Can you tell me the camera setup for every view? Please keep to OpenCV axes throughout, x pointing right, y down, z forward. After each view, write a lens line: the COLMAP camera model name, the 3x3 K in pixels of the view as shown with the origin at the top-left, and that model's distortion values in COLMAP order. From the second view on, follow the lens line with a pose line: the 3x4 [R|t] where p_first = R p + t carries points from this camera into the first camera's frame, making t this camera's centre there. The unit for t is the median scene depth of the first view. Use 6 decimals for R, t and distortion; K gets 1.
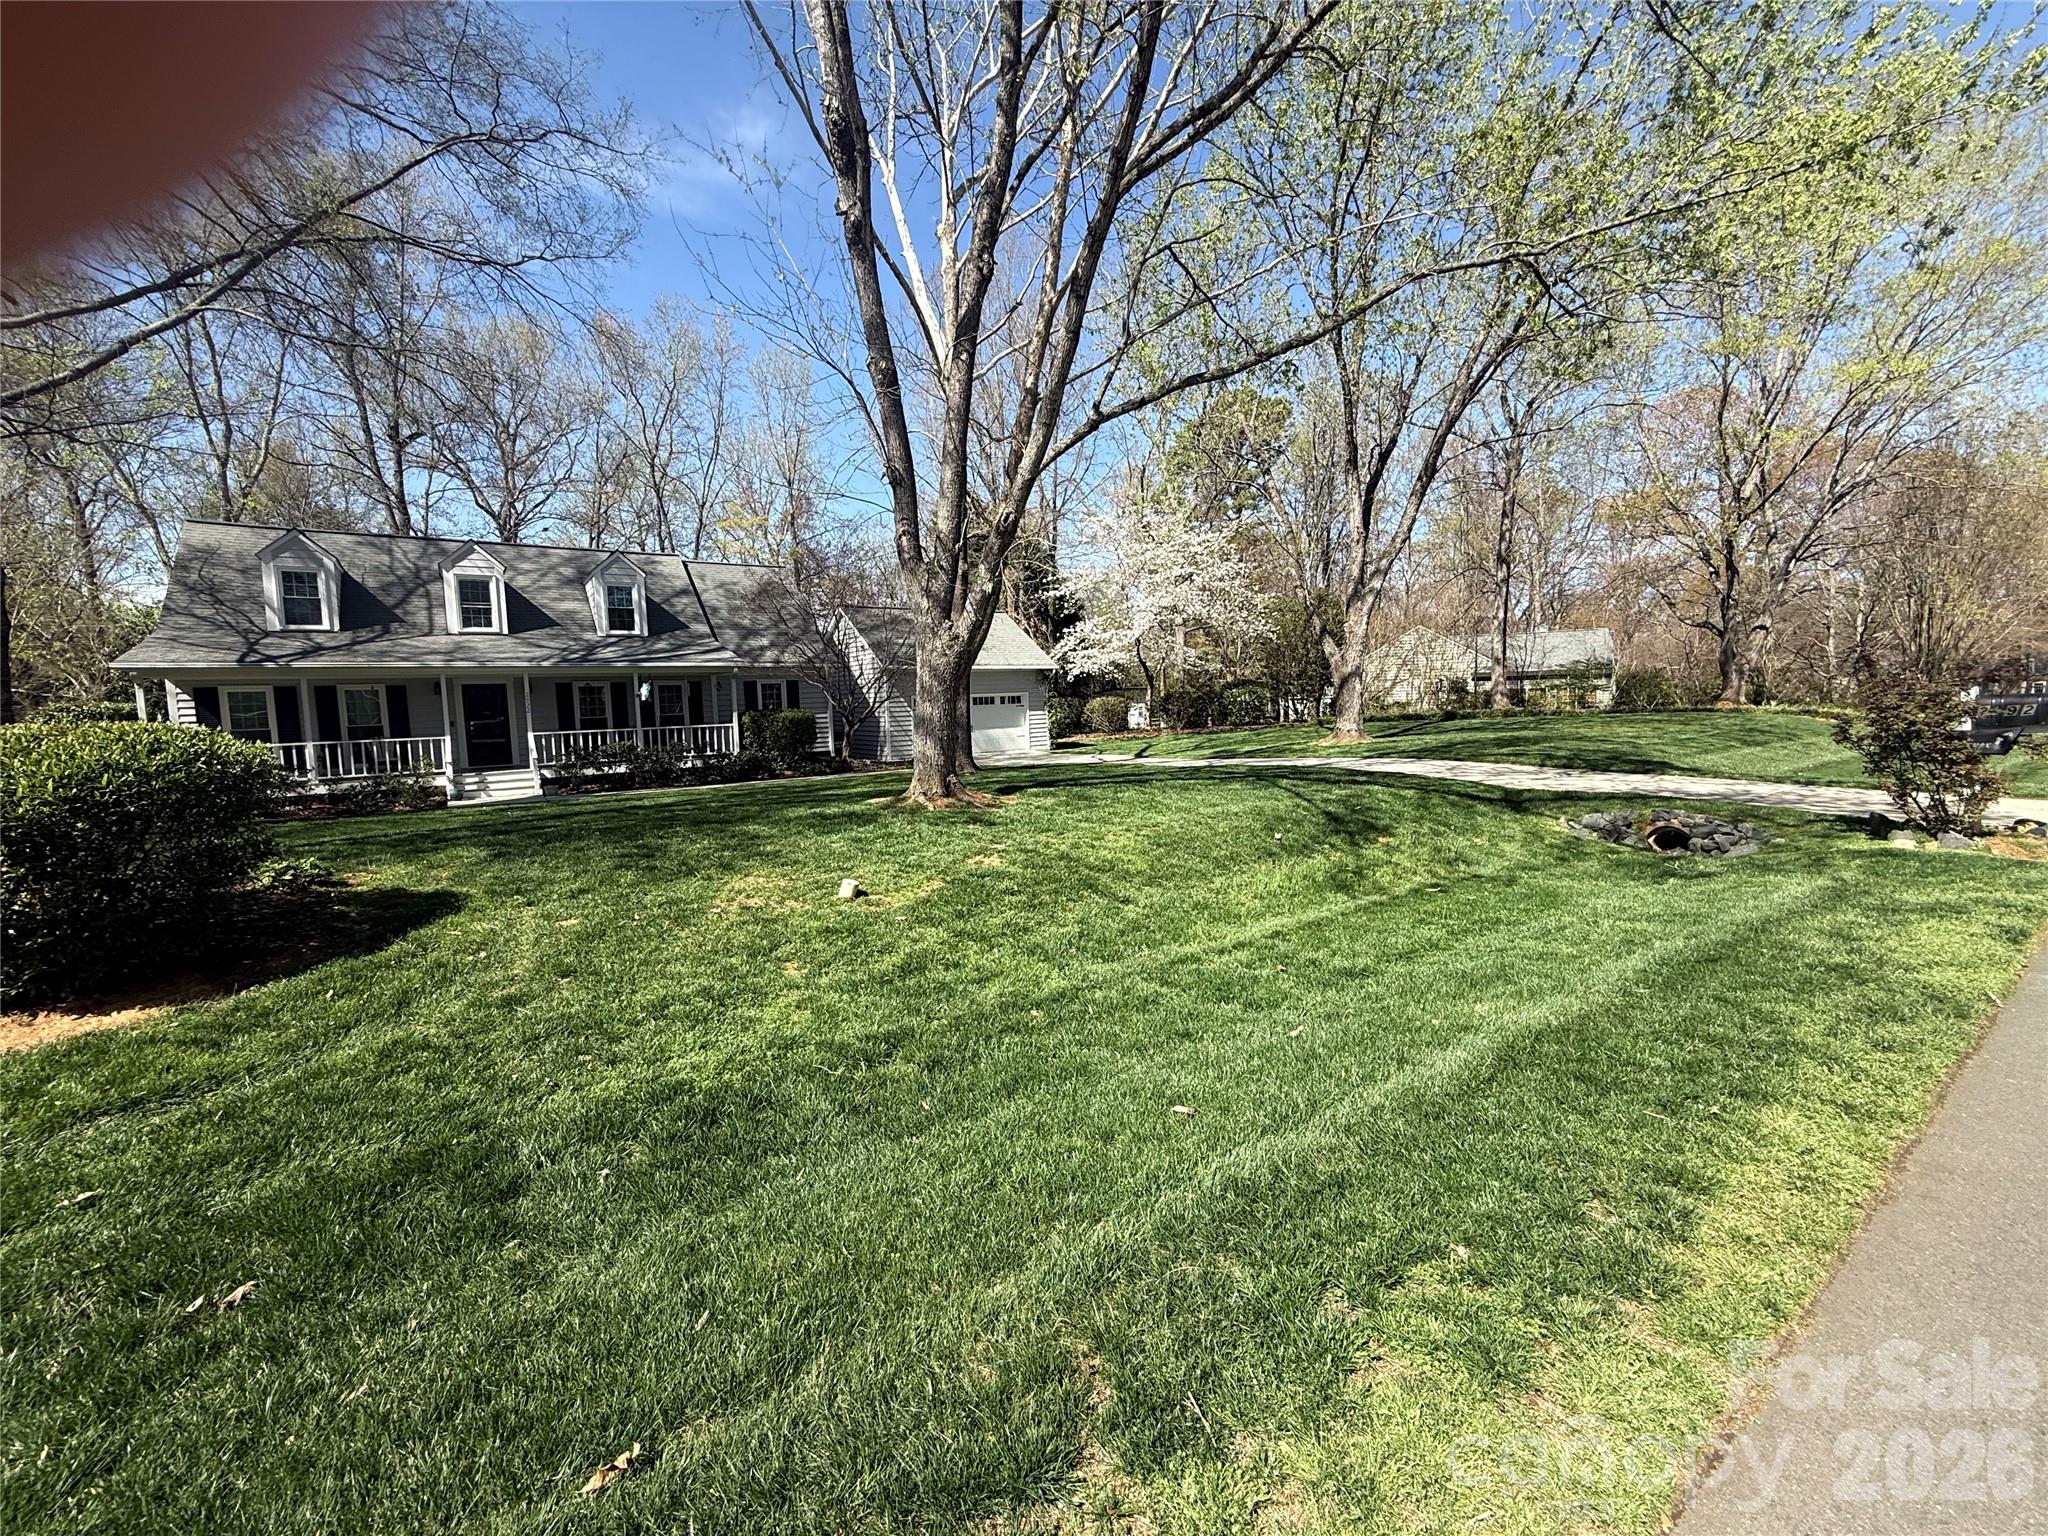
lens RADIAL K [[830.0, 0, 1017.6], [0, 830.0, 752.3], [0, 0, 1]] dist [-0.003100, 0.000075]
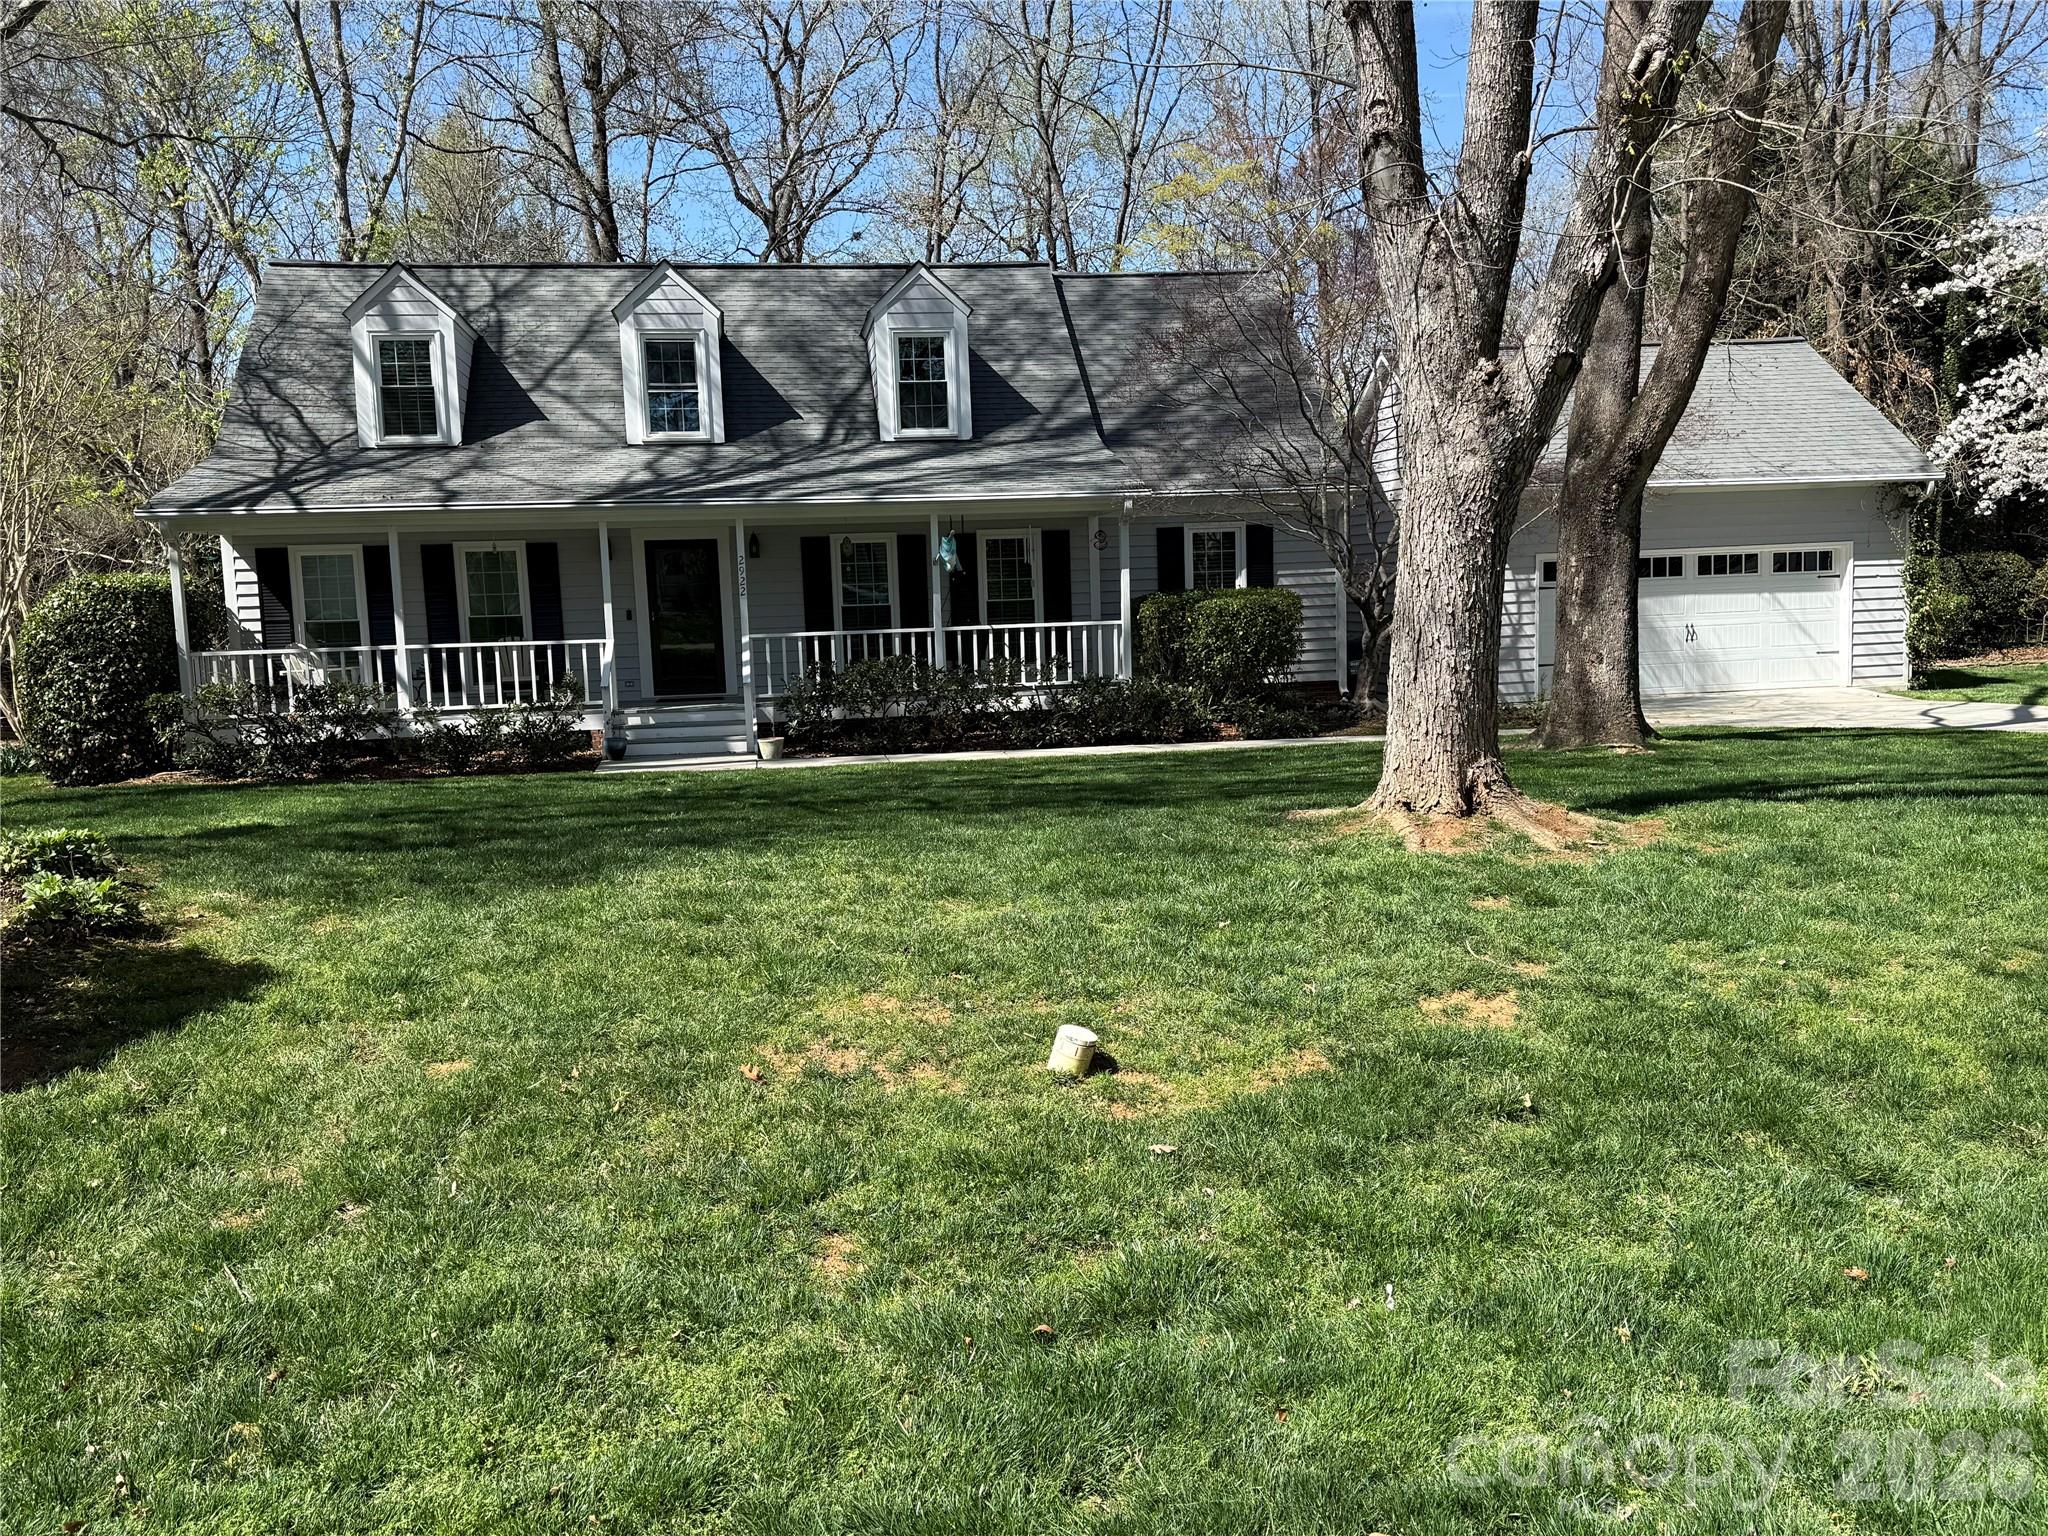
lens RADIAL K [[1745.8, 0, 1020.5], [0, 1745.8, 780.1], [0, 0, 1]] dist [0.069126, -0.069320]
pose [[0.896490, 0.050152, -0.440215, 0.054547], [-0.023647, 0.997573, 0.065493, -0.007842], [0.442432, -0.048304, 0.895500, 0.097830]]
